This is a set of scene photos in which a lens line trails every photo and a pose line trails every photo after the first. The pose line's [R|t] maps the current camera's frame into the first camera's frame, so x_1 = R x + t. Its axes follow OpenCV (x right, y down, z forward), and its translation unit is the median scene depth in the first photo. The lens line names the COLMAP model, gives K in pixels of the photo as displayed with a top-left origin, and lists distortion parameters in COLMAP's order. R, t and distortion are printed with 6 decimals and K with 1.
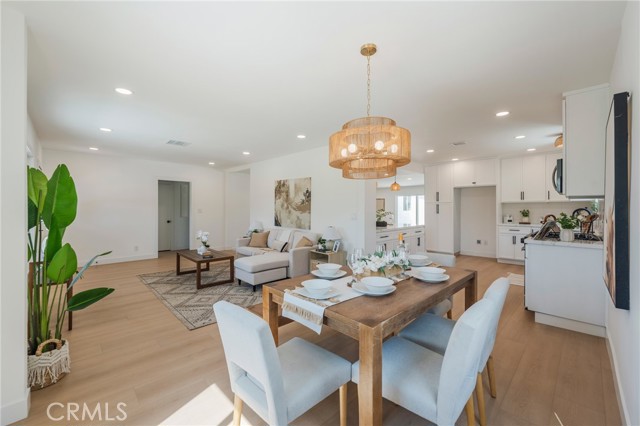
lens RADIAL K [[258.1, 0, 319.7], [0, 258.1, 206.6], [0, 0, 1]] dist [-0.002474, -0.000521]
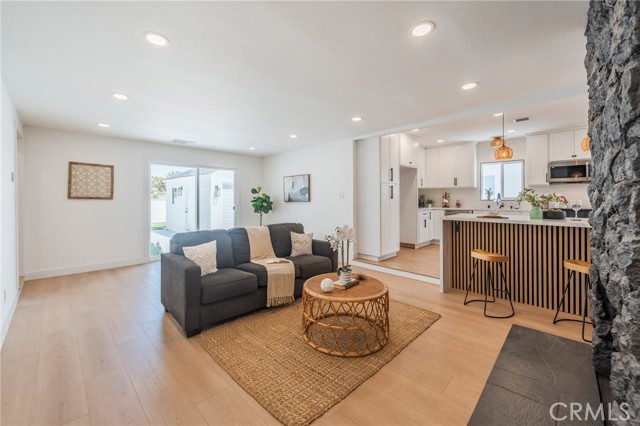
lens RADIAL K [[258.1, 0, 343.6], [0, 258.1, 194.7], [0, 0, 1]] dist [-0.002474, -0.000521]
pose [[-0.053427, 0.015217, 0.998456, -0.245560], [-0.003094, 0.999877, -0.015404, 0.028457], [-0.998567, -0.003912, -0.053373, 1.298266]]
